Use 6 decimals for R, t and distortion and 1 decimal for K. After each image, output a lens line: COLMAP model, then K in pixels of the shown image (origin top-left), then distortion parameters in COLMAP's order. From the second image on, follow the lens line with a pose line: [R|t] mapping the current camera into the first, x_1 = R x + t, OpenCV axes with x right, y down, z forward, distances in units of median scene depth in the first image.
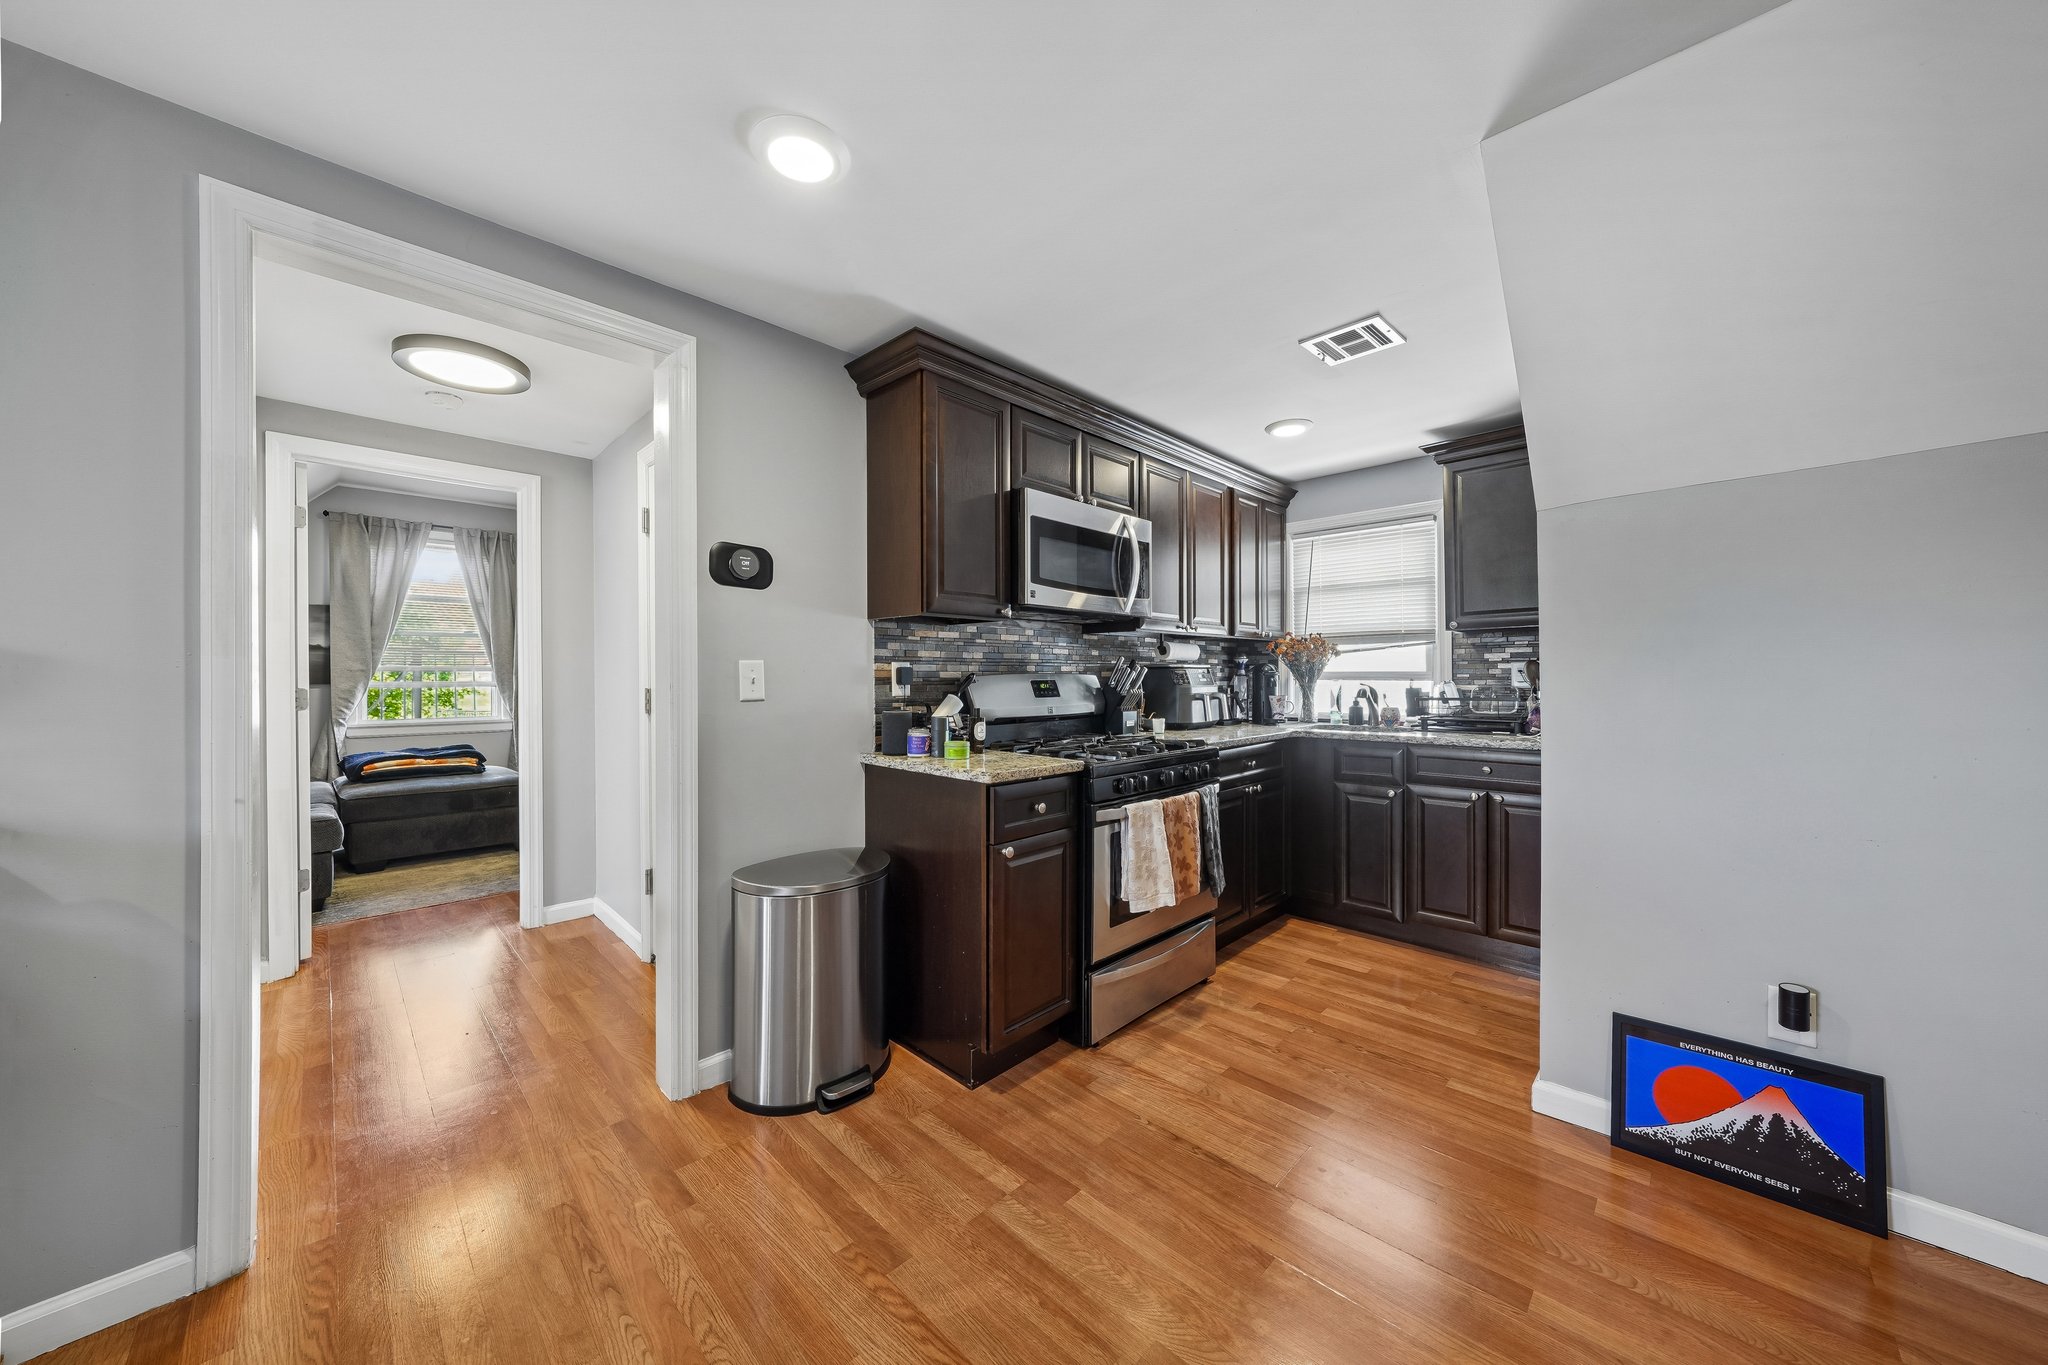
lens RADIAL K [[712.6, 0, 1022.3], [0, 712.6, 683.9], [0, 0, 1]] dist [-0.015675, 0.003302]
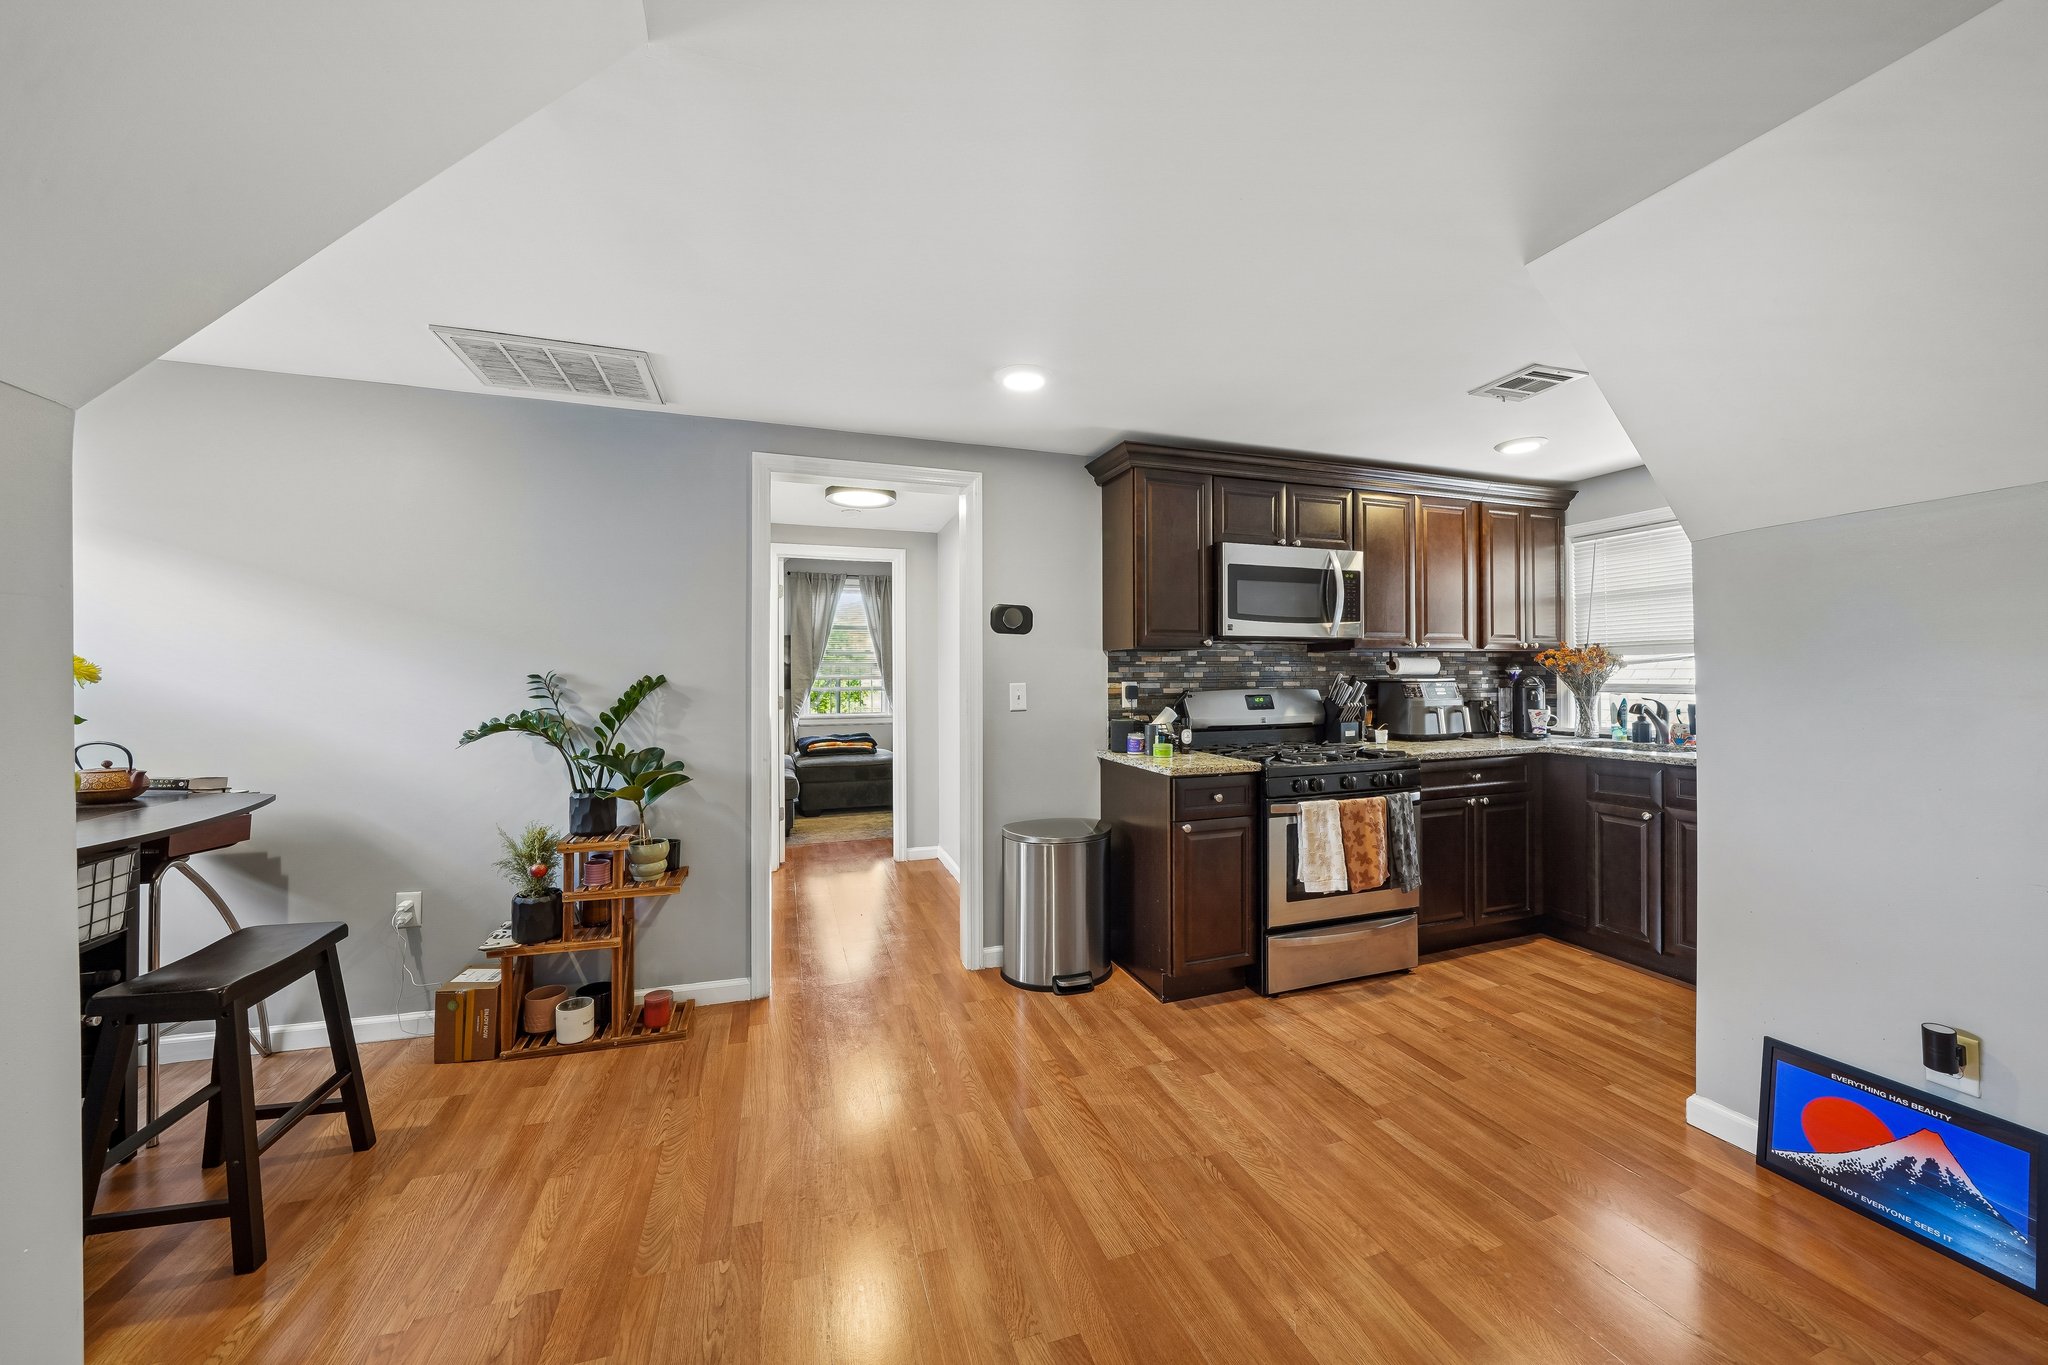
lens RADIAL K [[729.3, 0, 1024.0], [0, 729.3, 682.5], [0, 0, 1]] dist [-0.023076, 0.006122]
pose [[0.896609, 0.001901, -0.442820, 0.253384], [-0.001393, 0.999998, 0.001473, -0.031506], [0.442822, -0.000704, 0.896609, -0.294318]]
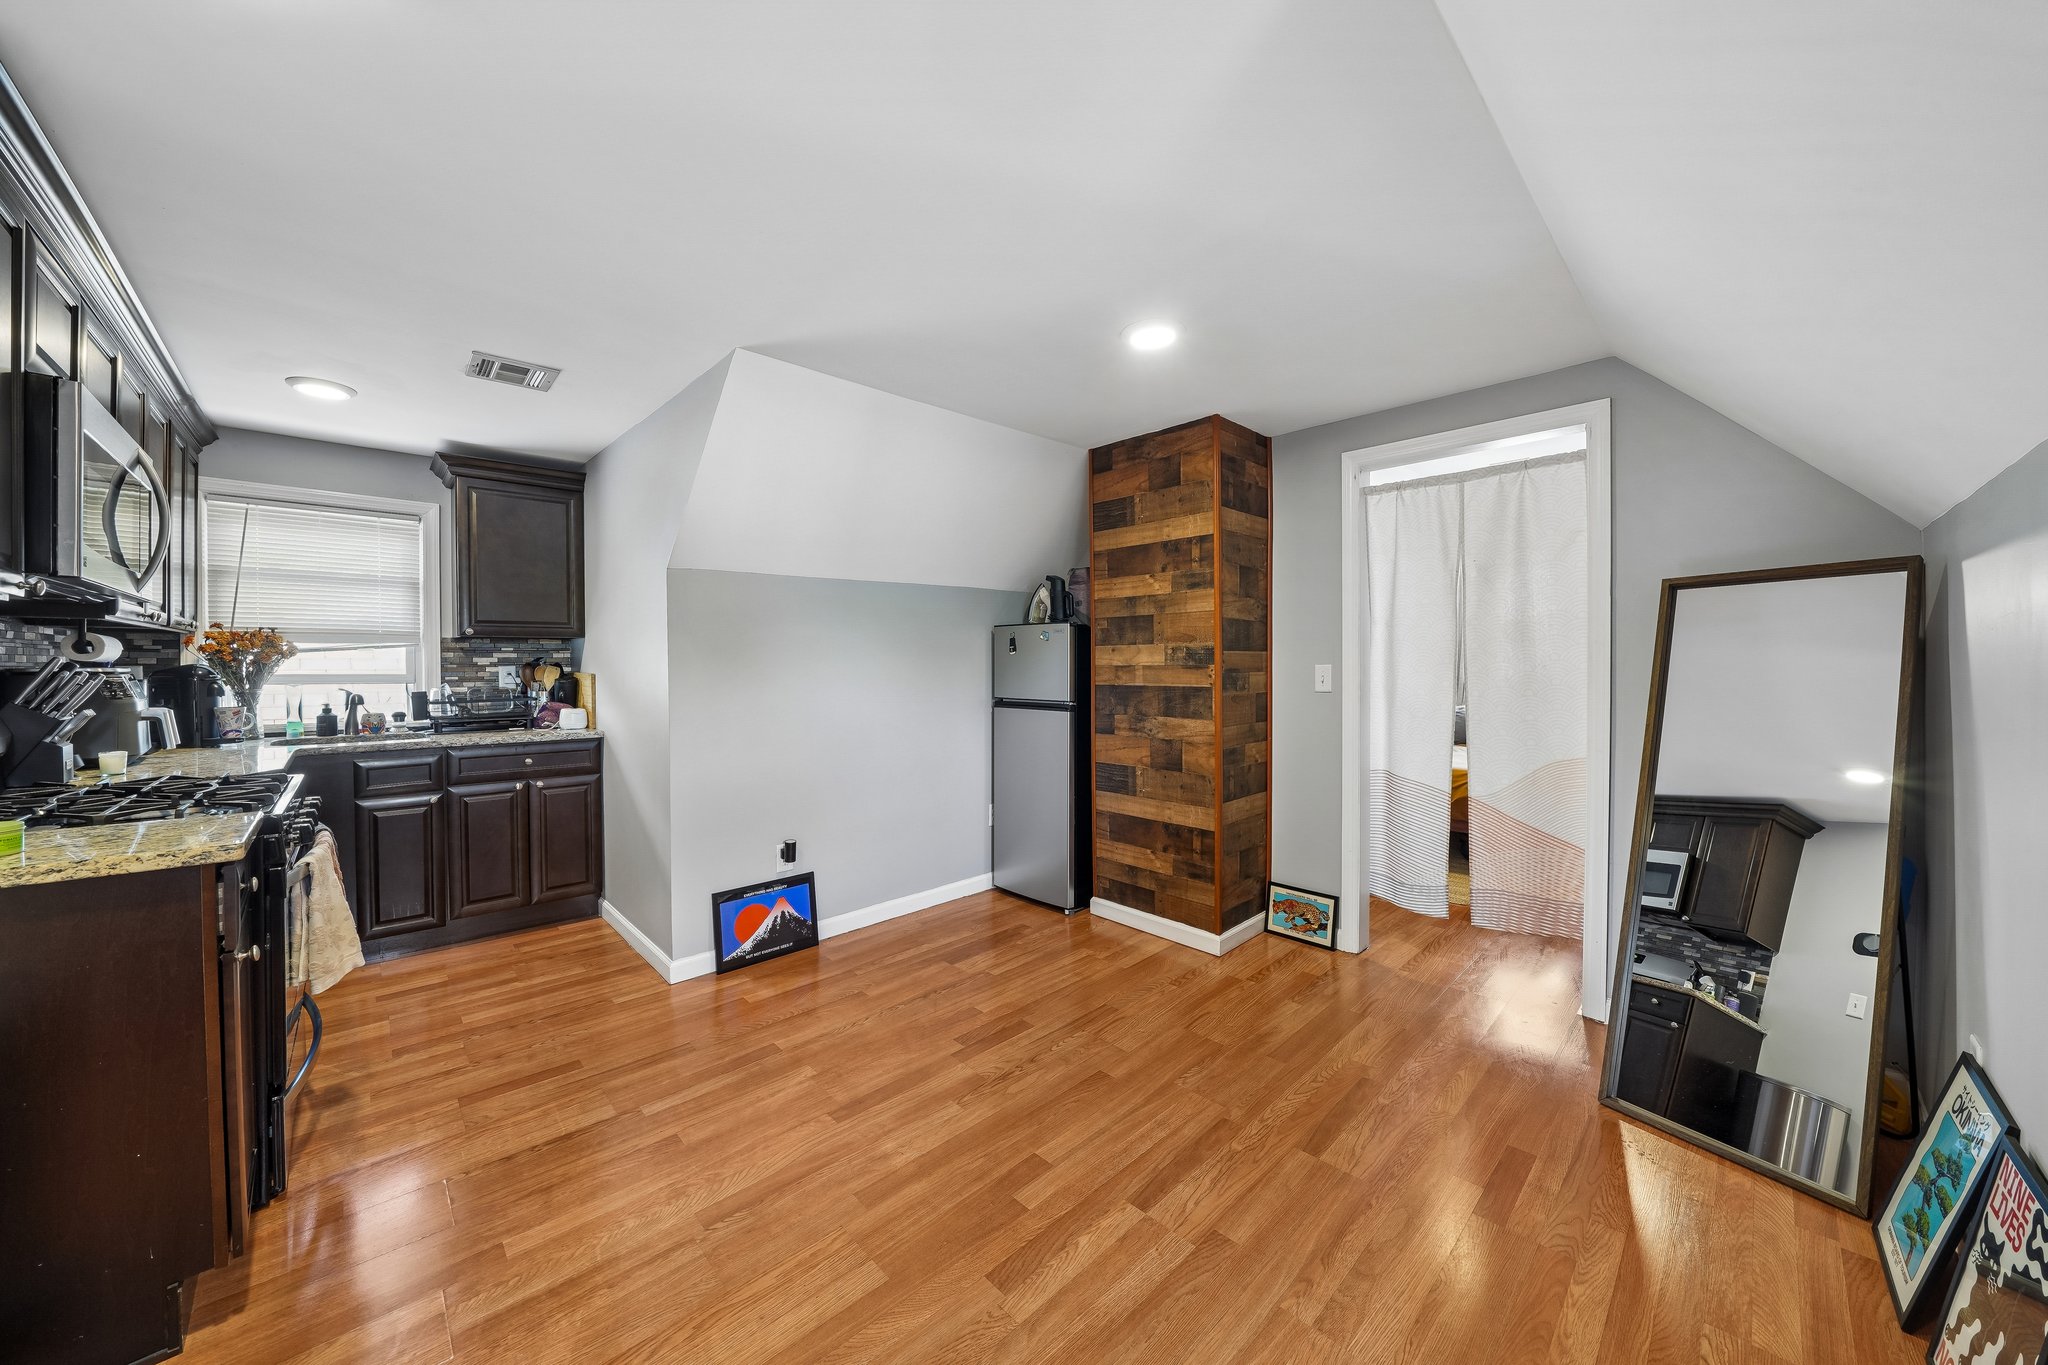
lens RADIAL K [[724.2, 0, 1013.7], [0, 724.2, 670.5], [0, 0, 1]] dist [-0.022898, 0.003897]
pose [[0.037749, -0.005678, 0.999271, -0.570955], [0.006907, 0.999961, 0.005421, -0.033087], [-0.999263, 0.006697, 0.037787, 0.190032]]
